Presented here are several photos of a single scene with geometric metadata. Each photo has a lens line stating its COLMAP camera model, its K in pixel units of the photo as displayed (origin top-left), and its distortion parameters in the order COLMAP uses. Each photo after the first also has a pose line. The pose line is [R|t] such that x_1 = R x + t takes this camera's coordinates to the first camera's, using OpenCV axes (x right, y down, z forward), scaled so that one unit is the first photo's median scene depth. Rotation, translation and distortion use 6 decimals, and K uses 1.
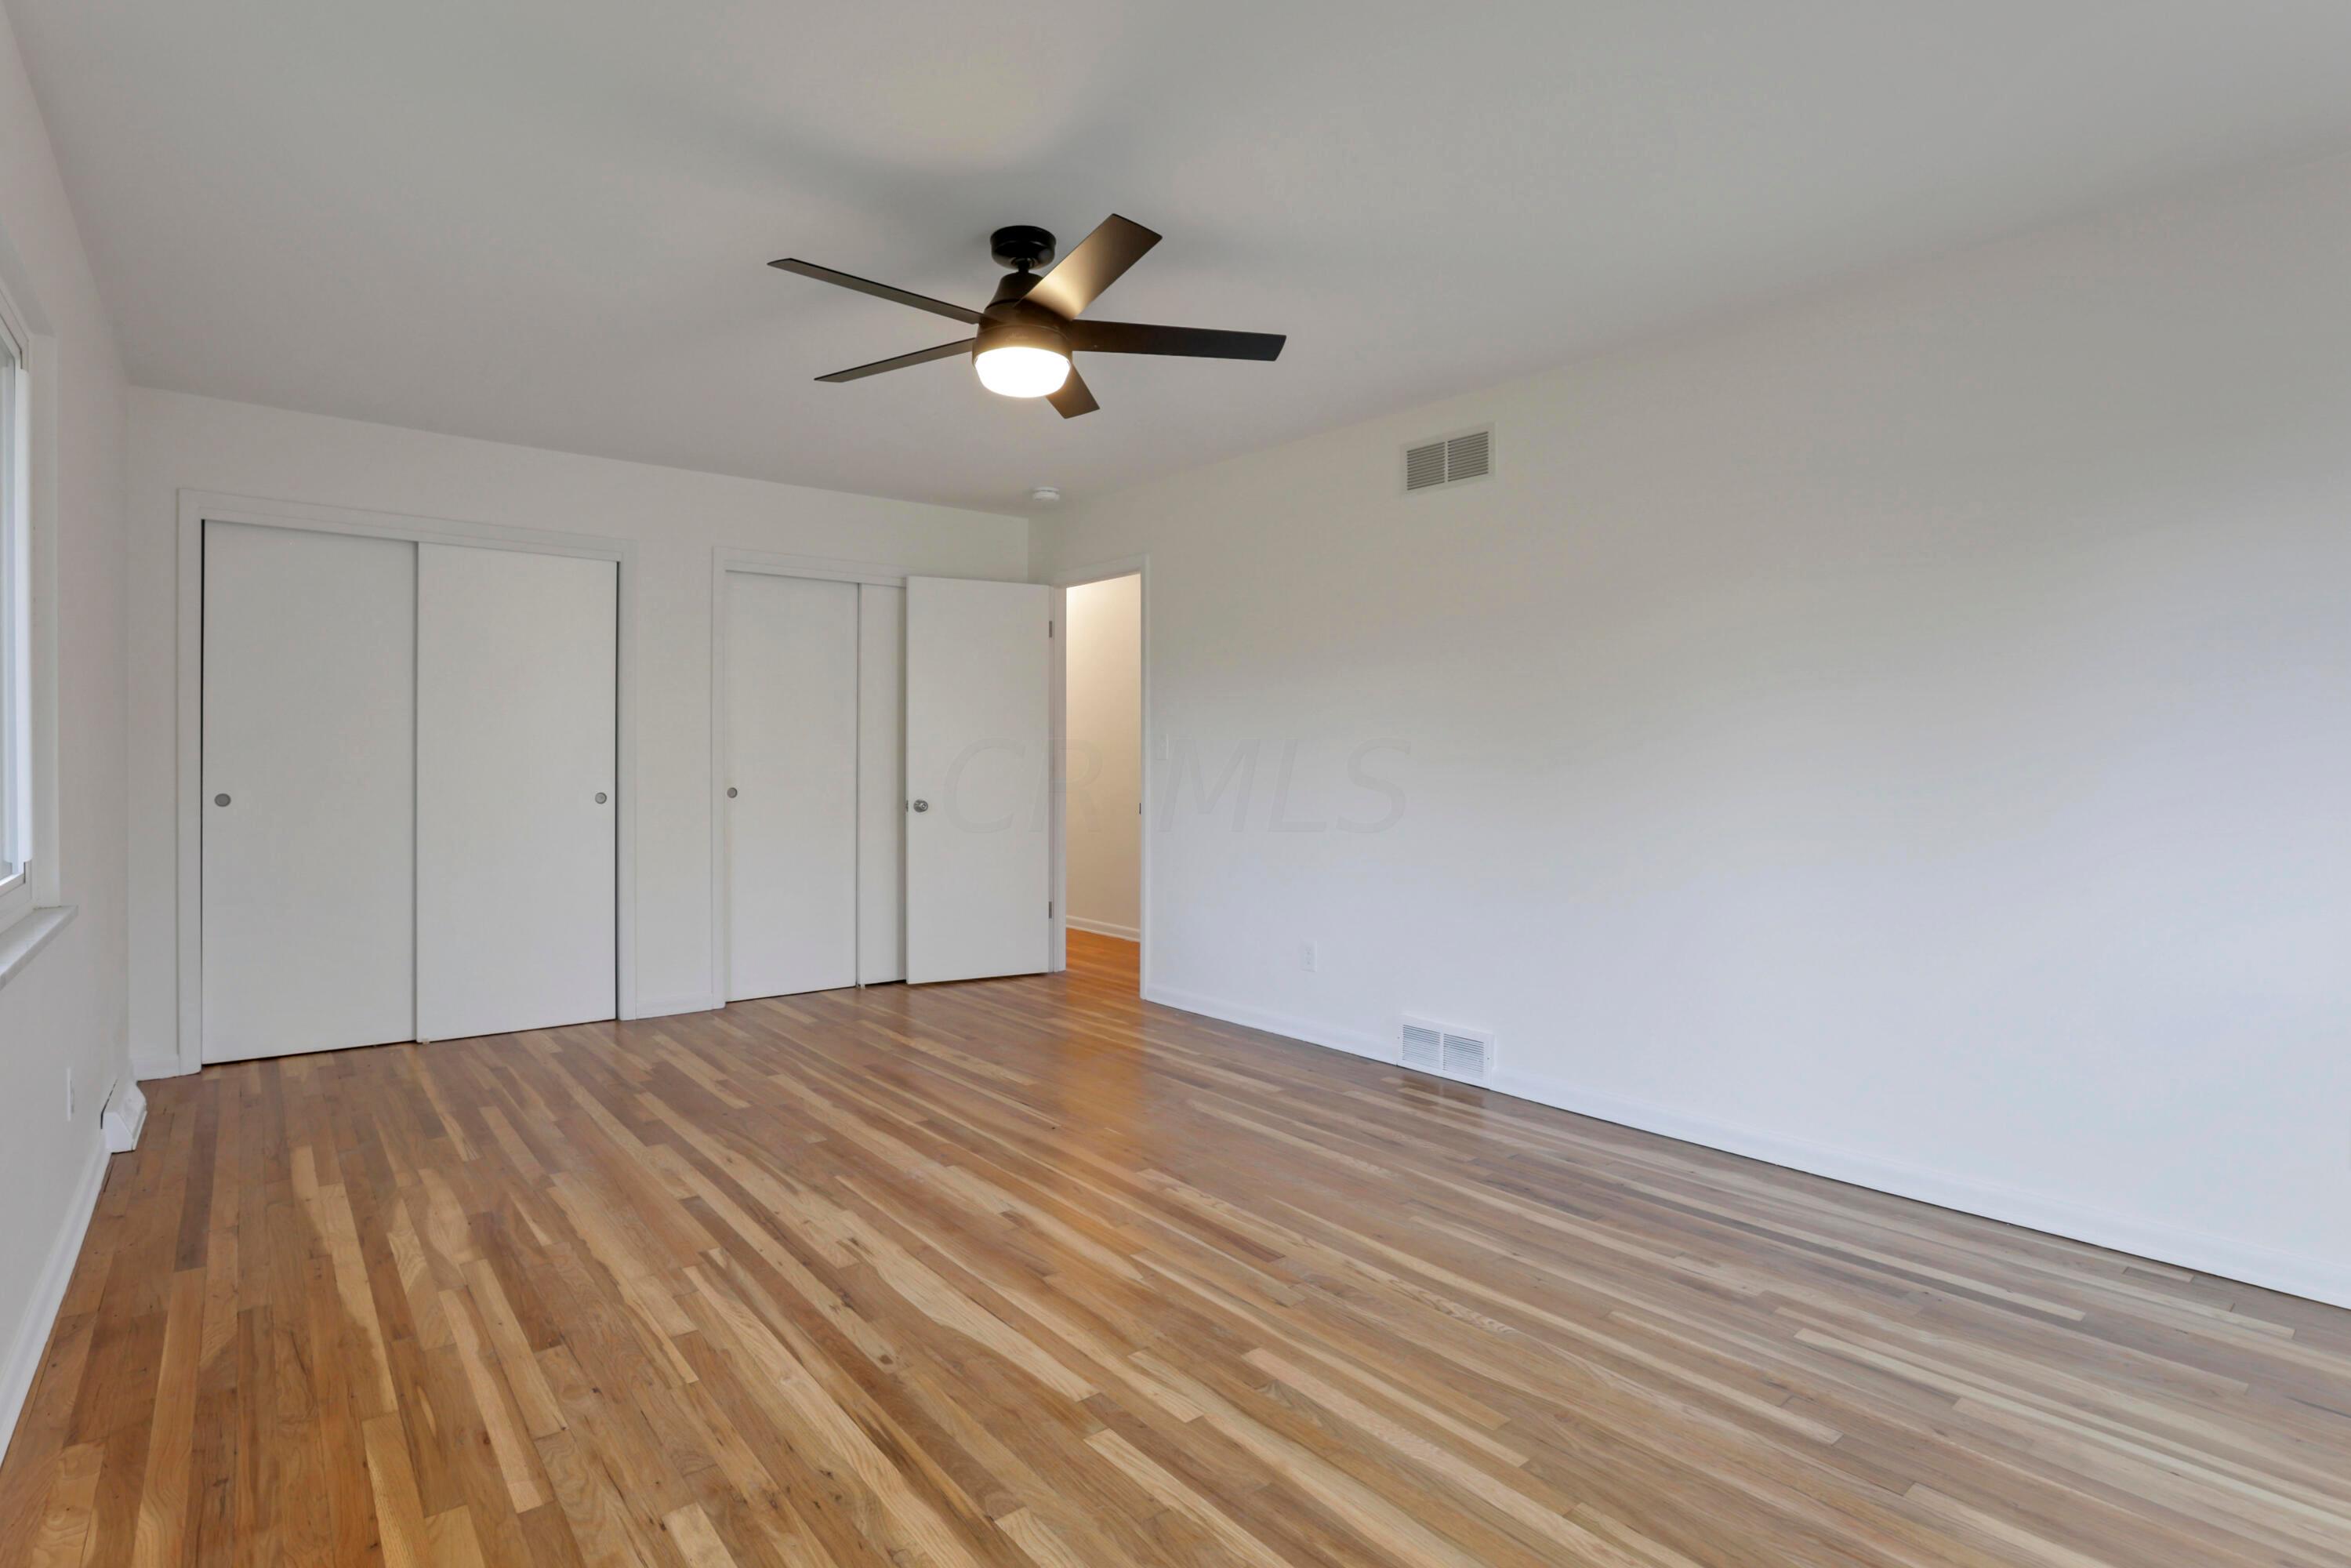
lens RADIAL K [[1098.1, 0, 1175.5], [0, 1098.1, 784.0], [0, 0, 1]] dist [-0.000429, -0.000073]
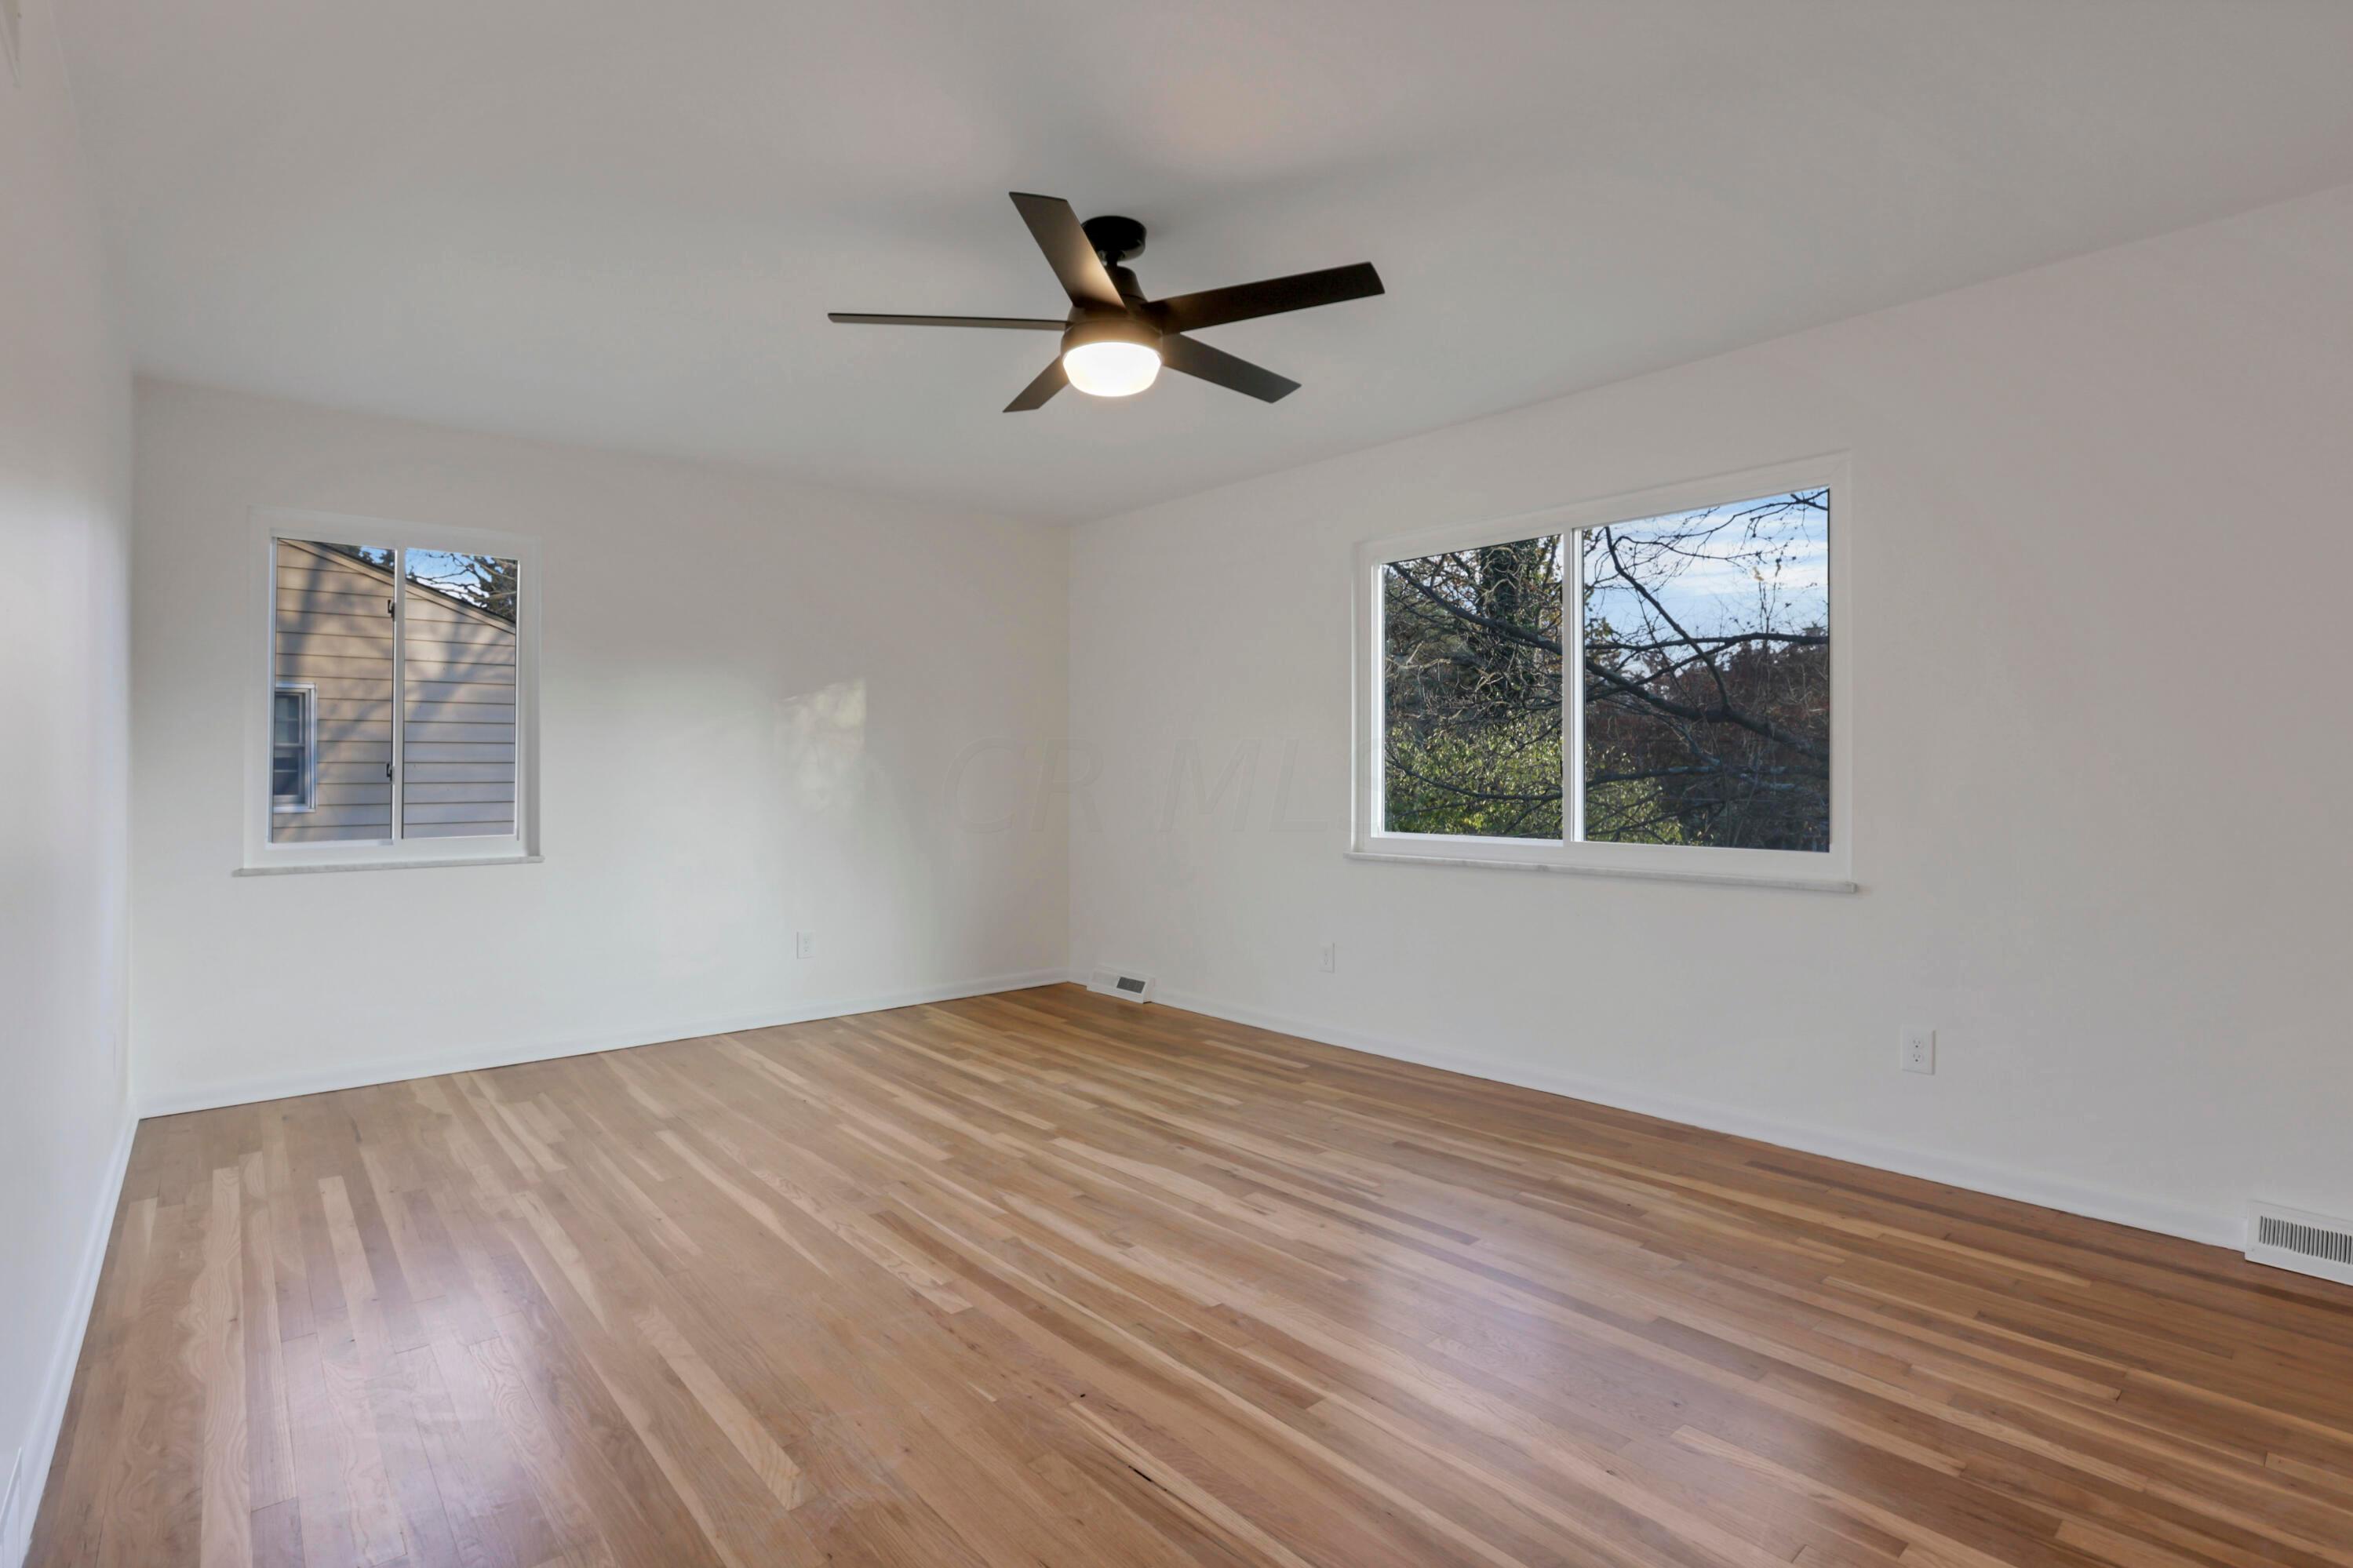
lens RADIAL K [[1140.8, 0, 1181.8], [0, 1140.8, 749.3], [0, 0, 1]] dist [-0.001559, -0.000211]
pose [[-0.999958, 0.006461, 0.006576, -0.241645], [0.006501, 0.999960, 0.006135, -0.052360], [-0.006537, 0.006178, -0.999960, 2.281650]]
